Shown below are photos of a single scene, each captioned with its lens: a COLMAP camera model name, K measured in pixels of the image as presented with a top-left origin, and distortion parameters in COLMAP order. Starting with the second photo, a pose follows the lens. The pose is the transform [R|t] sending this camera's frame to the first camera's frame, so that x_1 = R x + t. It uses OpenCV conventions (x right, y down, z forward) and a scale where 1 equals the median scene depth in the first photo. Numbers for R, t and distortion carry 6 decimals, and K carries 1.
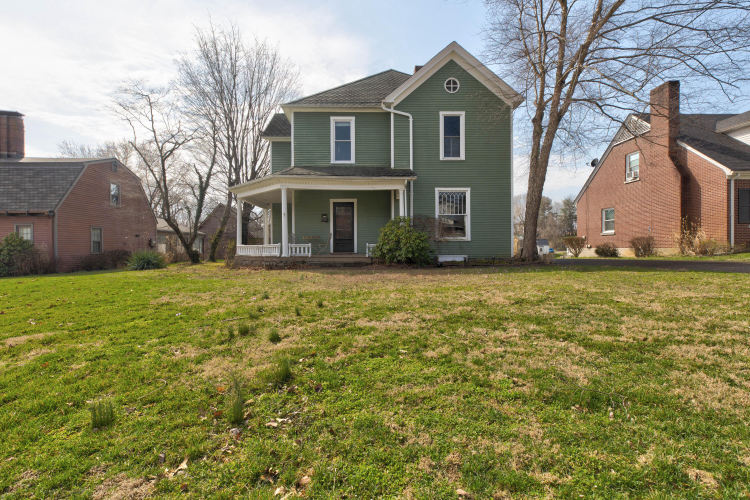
lens RADIAL K [[360.4, 0, 375.0], [0, 360.4, 250.0], [0, 0, 1]] dist [0.002177, 0.000725]
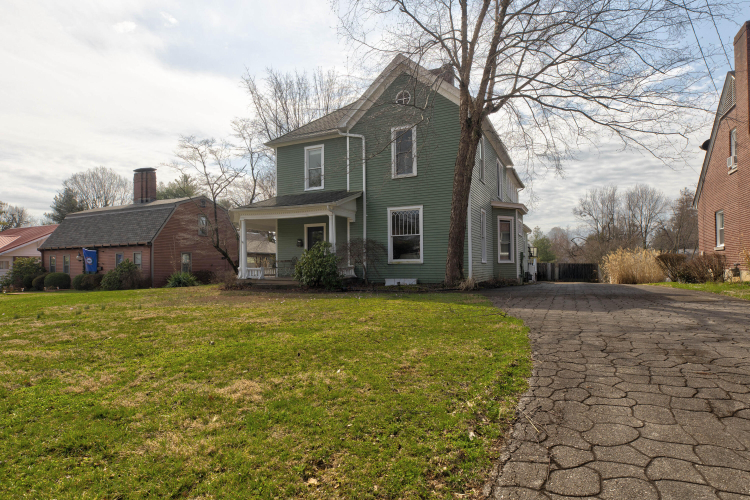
lens RADIAL K [[428.7, 0, 375.0], [0, 428.7, 250.0], [0, 0, 1]] dist [-0.000477, -0.000408]
pose [[0.882451, -0.019294, -0.470008, 0.663063], [0.001816, 0.999291, -0.037612, -0.018627], [0.470400, 0.032337, 0.881860, -0.009303]]
